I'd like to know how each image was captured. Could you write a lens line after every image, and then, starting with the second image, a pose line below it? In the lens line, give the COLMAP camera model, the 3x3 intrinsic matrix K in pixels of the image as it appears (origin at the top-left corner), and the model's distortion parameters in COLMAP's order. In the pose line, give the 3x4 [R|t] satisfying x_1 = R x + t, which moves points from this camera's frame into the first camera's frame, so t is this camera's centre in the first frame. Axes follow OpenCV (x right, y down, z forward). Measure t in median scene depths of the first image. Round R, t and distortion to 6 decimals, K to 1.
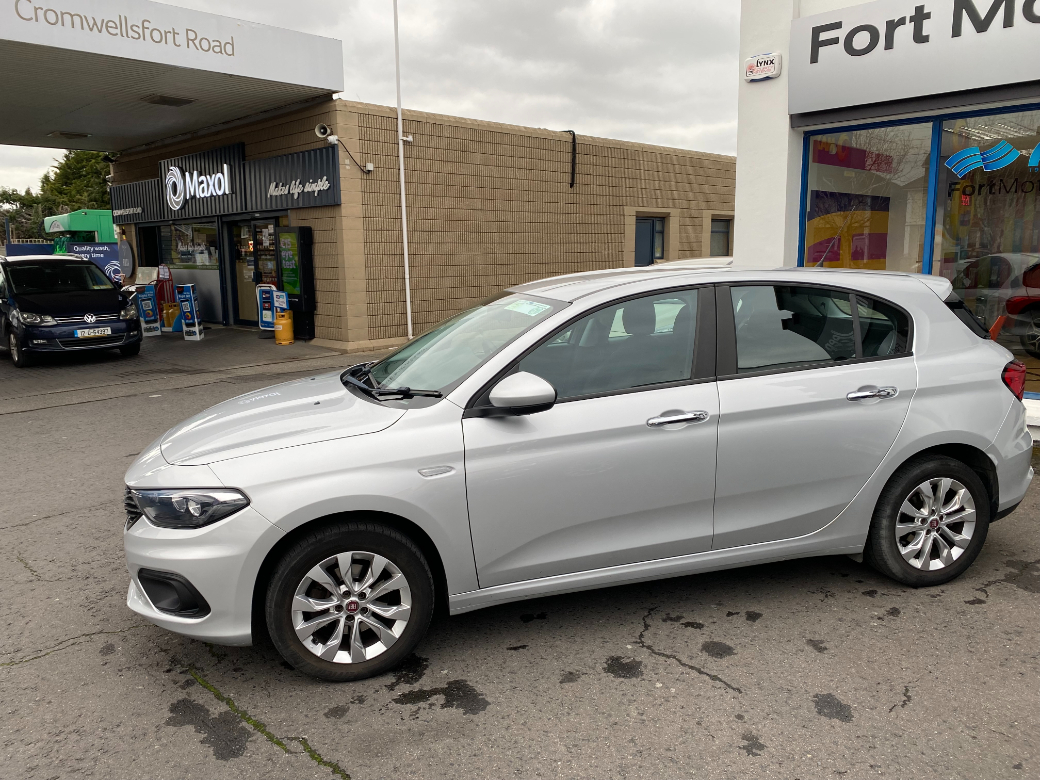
lens RADIAL K [[792.6, 0, 511.5], [0, 792.6, 384.6], [0, 0, 1]] dist [0.025574, -0.029573]
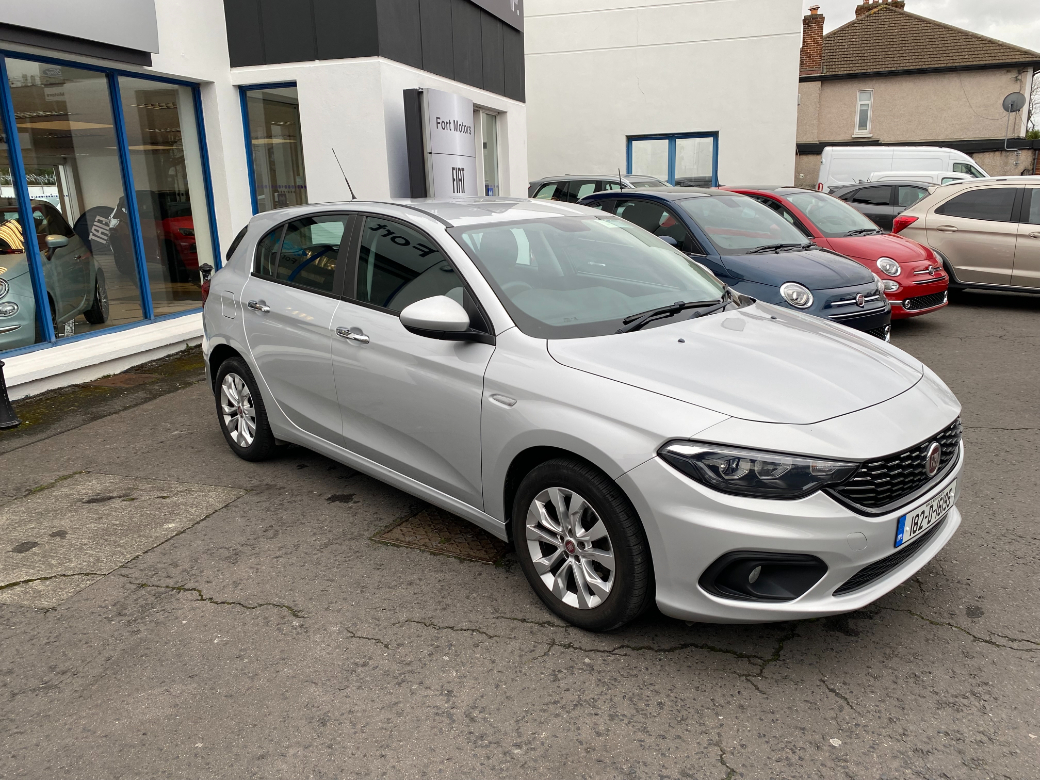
lens RADIAL K [[792.6, 0, 531.3], [0, 792.6, 392.6], [0, 0, 1]] dist [0.025574, -0.029573]
pose [[-0.486430, -0.191546, 0.852464, -0.891610], [0.178330, 0.933369, 0.311483, -0.235467], [-0.855327, 0.303534, -0.419861, 1.570799]]
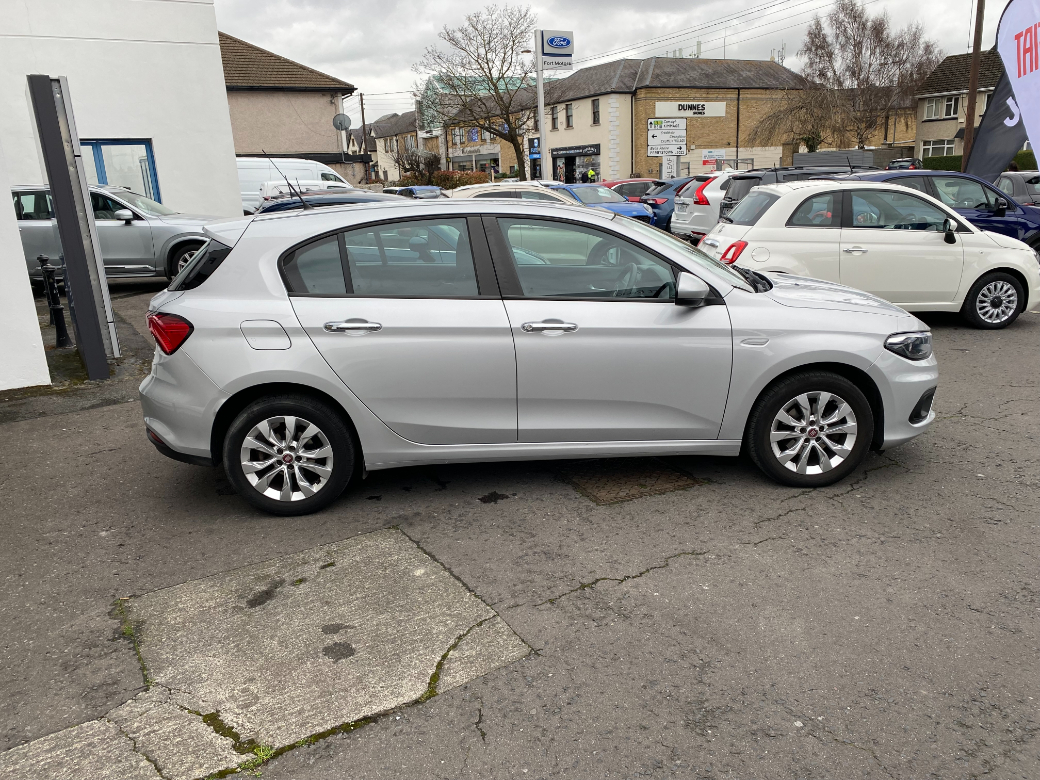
lens RADIAL K [[792.6, 0, 535.9], [0, 792.6, 387.8], [0, 0, 1]] dist [0.025574, -0.029573]
pose [[-0.978330, -0.001038, 0.207047, -0.134539], [0.085958, 0.907702, 0.410717, -0.392269], [-0.188363, 0.419614, -0.887943, 2.287964]]
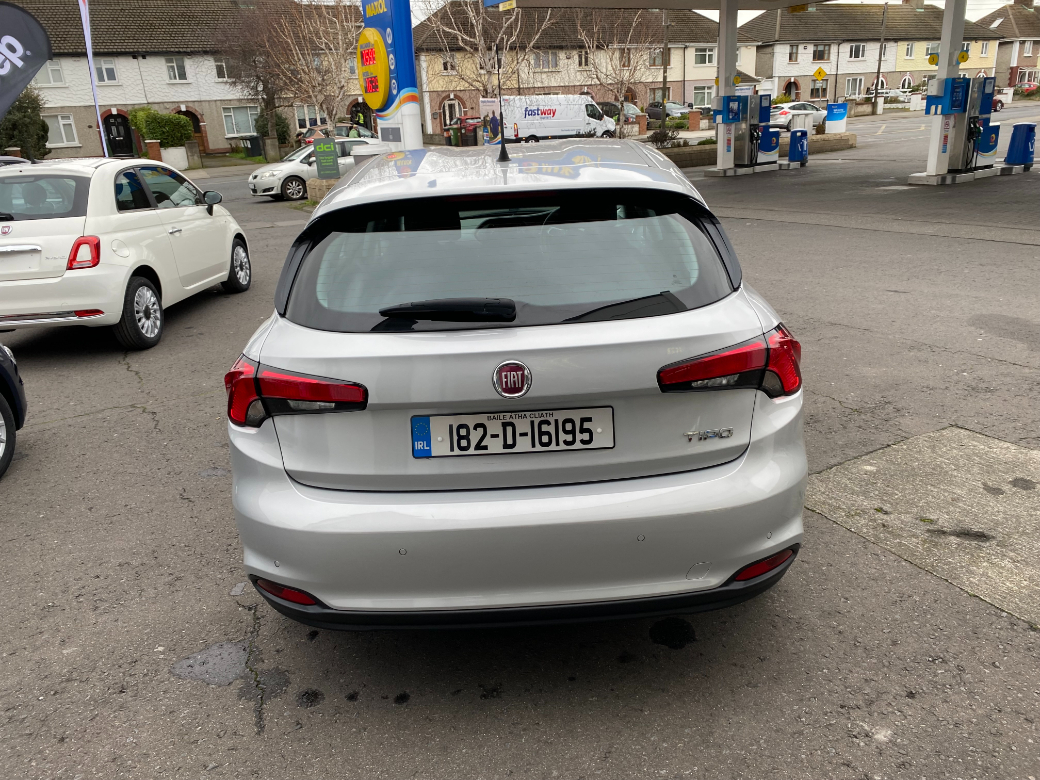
lens RADIAL K [[792.6, 0, 530.2], [0, 792.6, 389.9], [0, 0, 1]] dist [0.025574, -0.029573]
pose [[-0.245036, 0.347050, -0.905270, 1.140196], [-0.105057, 0.918733, 0.380648, -0.252006], [0.963805, 0.188377, -0.188663, 1.355797]]
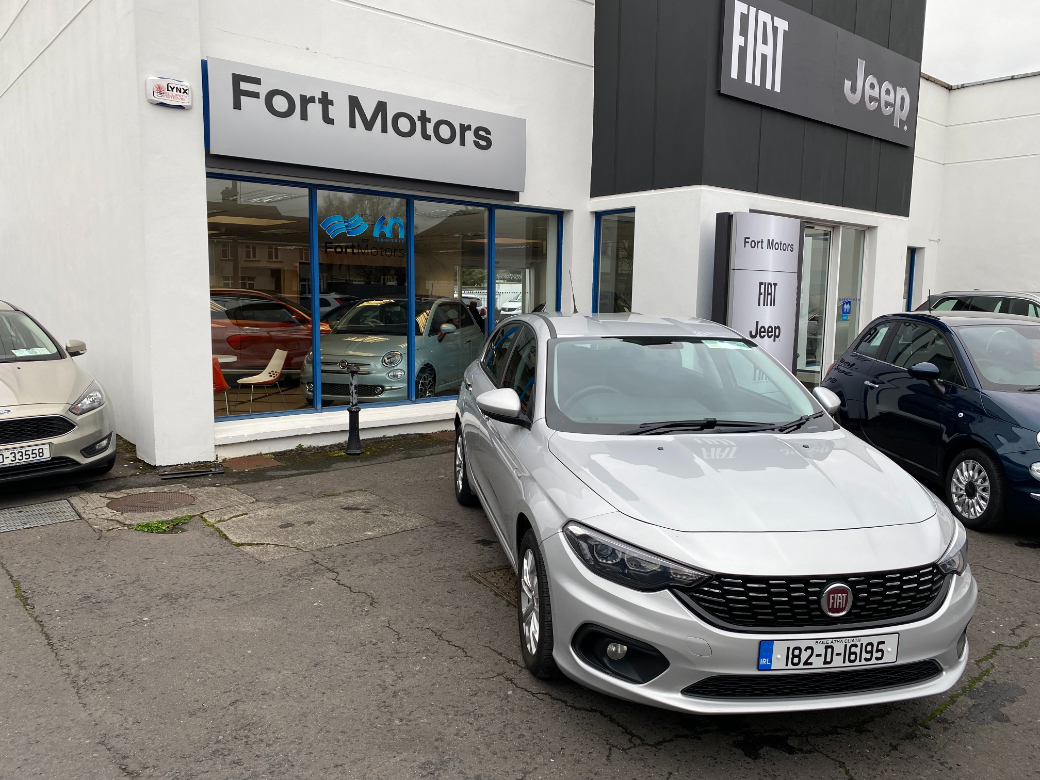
lens RADIAL K [[792.6, 0, 514.3], [0, 792.6, 392.2], [0, 0, 1]] dist [0.025574, -0.029573]
pose [[0.081042, -0.109093, 0.990722, -1.185804], [0.149472, 0.984081, 0.096135, -0.184962], [-0.985439, 0.140294, 0.096059, 1.158186]]
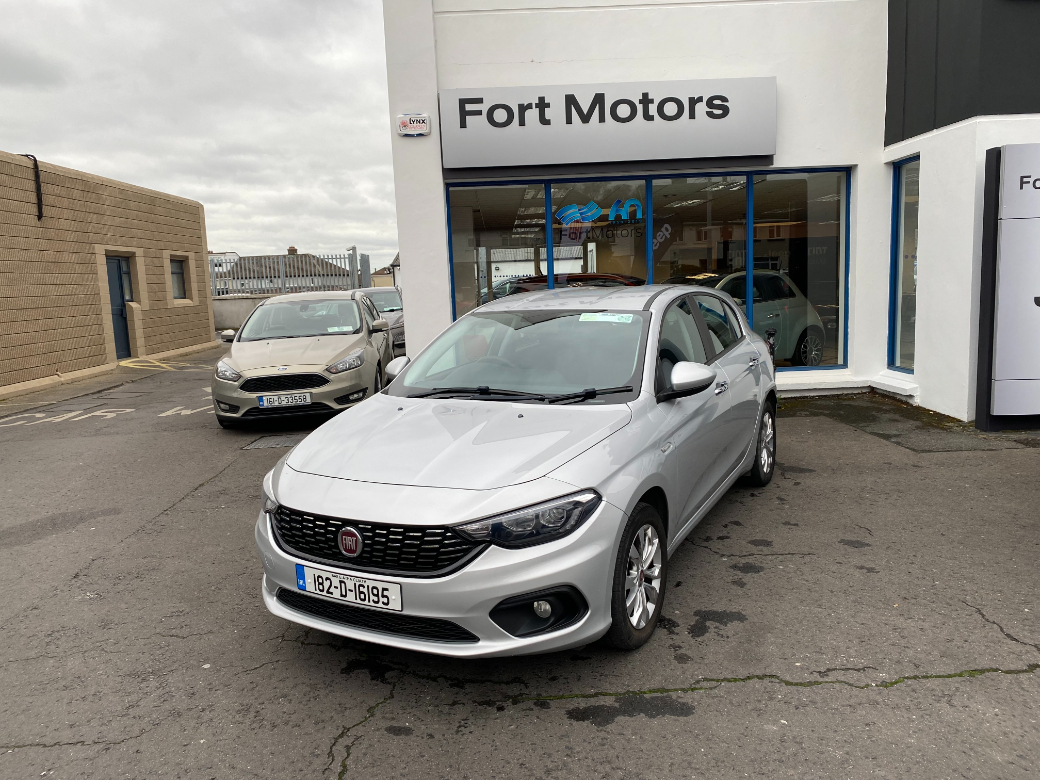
lens RADIAL K [[792.6, 0, 521.7], [0, 792.6, 387.9], [0, 0, 1]] dist [0.025574, -0.029573]
pose [[0.686438, -0.113632, 0.718255, -0.908439], [0.149529, 0.988665, 0.013507, -0.024686], [-0.711649, 0.098128, 0.695649, 0.244831]]
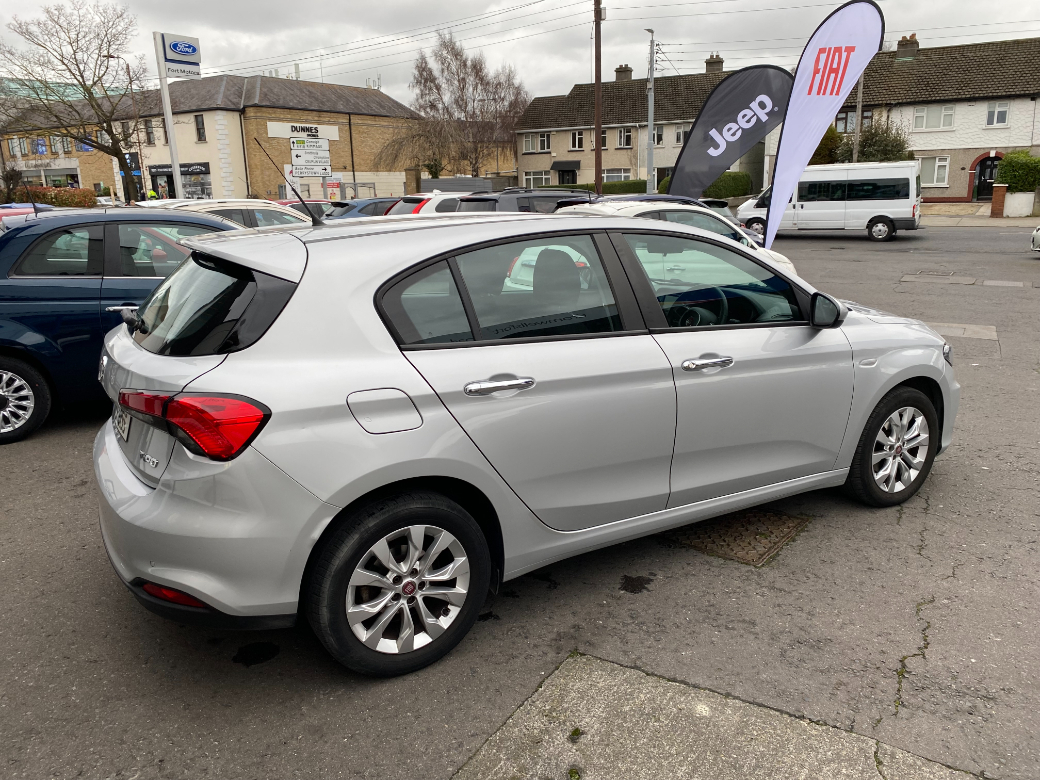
lens RADIAL K [[792.6, 0, 526.3], [0, 792.6, 373.8], [0, 0, 1]] dist [0.025574, -0.029573]
pose [[-0.959588, 0.096406, -0.264380, 0.480788], [-0.013881, 0.922128, 0.386637, -0.357254], [0.281066, 0.374682, -0.883524, 2.038414]]
